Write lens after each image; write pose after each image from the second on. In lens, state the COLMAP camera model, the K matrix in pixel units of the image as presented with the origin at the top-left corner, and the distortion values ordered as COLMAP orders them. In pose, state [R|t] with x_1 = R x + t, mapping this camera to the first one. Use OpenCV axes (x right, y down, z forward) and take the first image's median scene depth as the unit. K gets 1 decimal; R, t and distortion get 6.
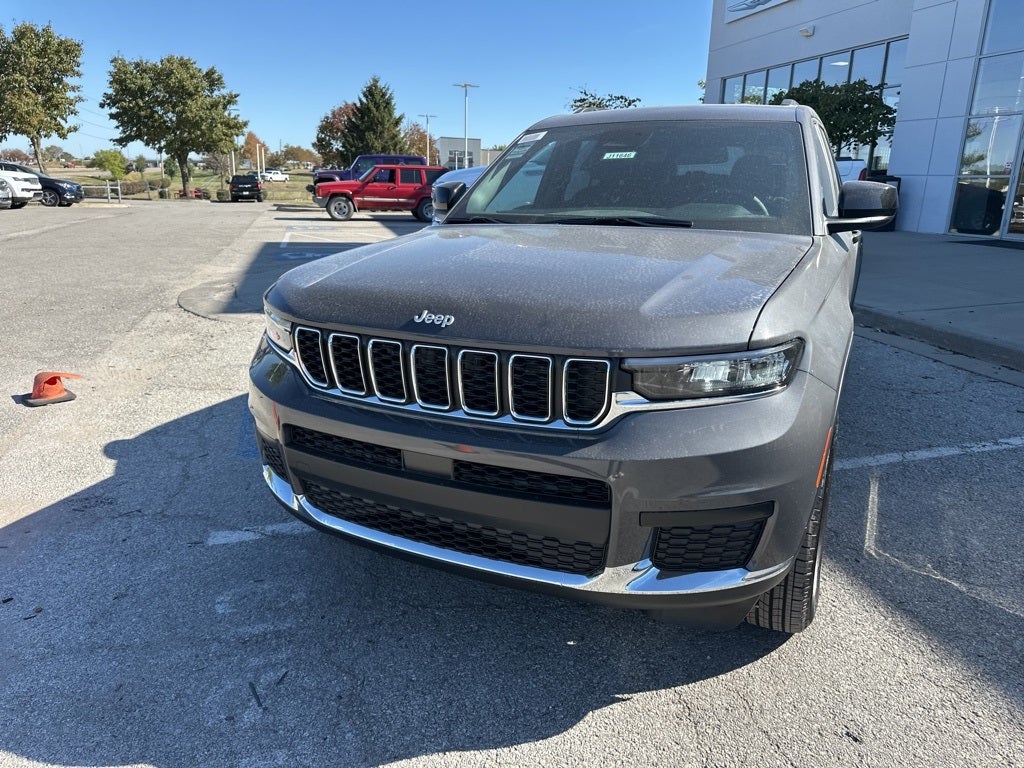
lens RADIAL K [[720.9, 0, 510.8], [0, 720.9, 380.7], [0, 0, 1]] dist [0.038044, -0.047050]
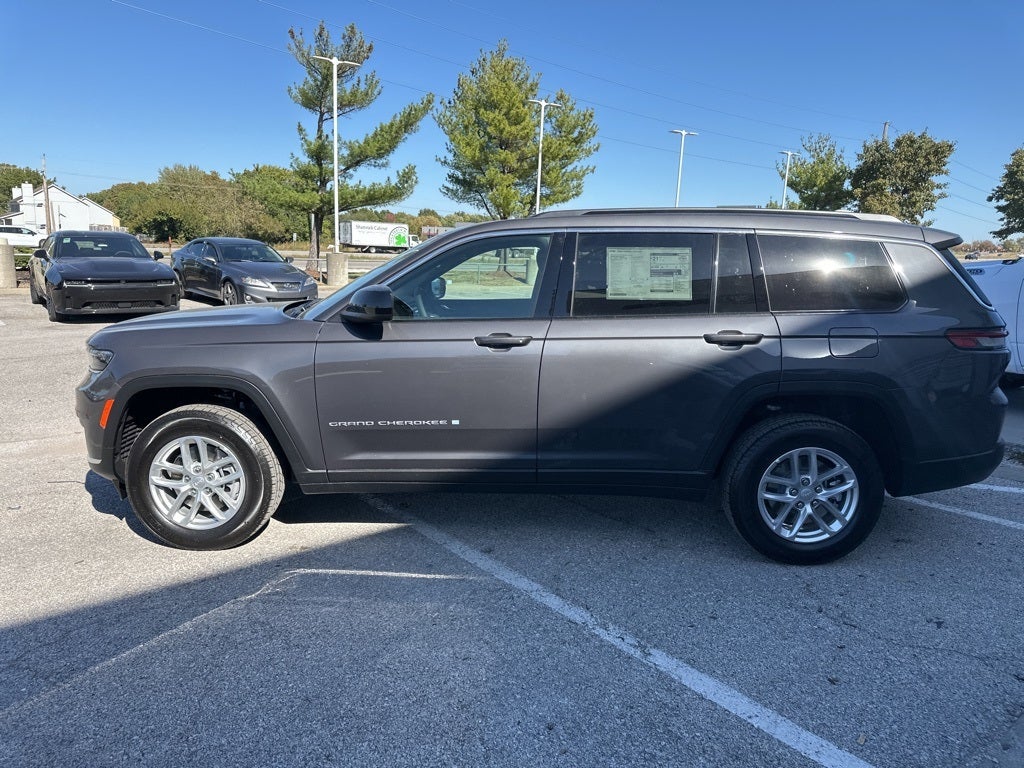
lens RADIAL K [[720.9, 0, 508.8], [0, 720.9, 380.6], [0, 0, 1]] dist [0.038044, -0.047050]
pose [[0.403117, 0.162000, -0.900696, 1.273197], [-0.266738, 0.962272, 0.053693, -0.183097], [0.875413, 0.218605, 0.431119, 0.525618]]
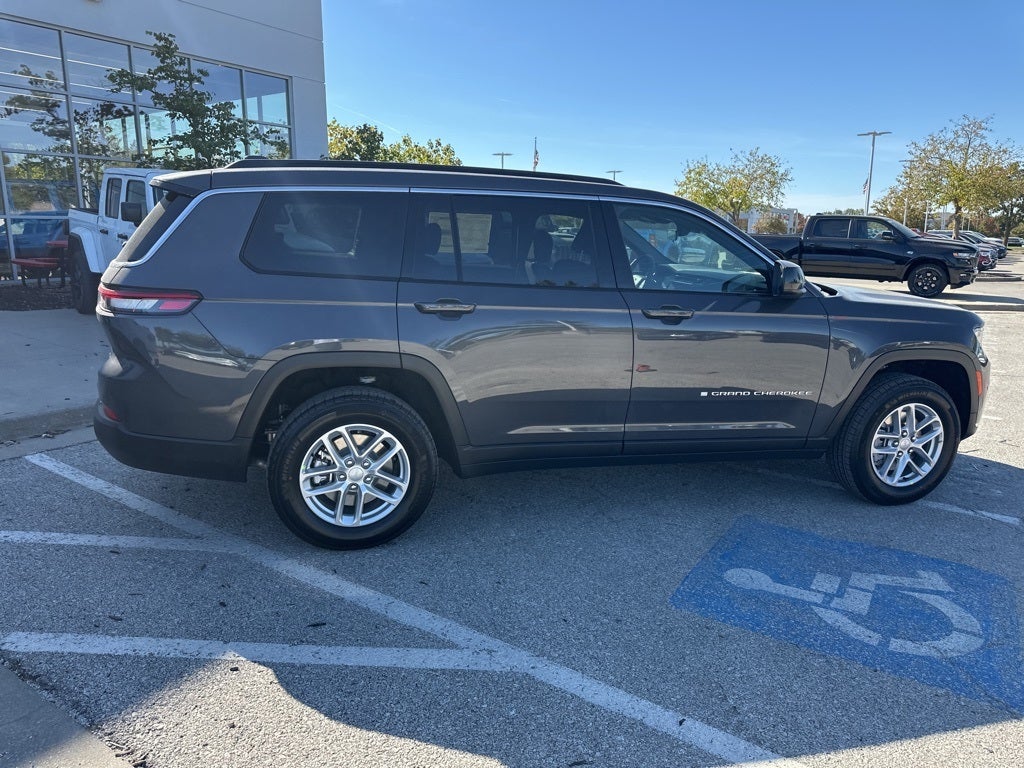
lens RADIAL K [[720.9, 0, 510.3], [0, 720.9, 379.1], [0, 0, 1]] dist [0.038044, -0.047050]
pose [[-0.653980, -0.176436, 0.735650, -0.571468], [0.177783, 0.909346, 0.376141, -0.546618], [-0.735325, 0.376775, -0.563327, 1.813814]]
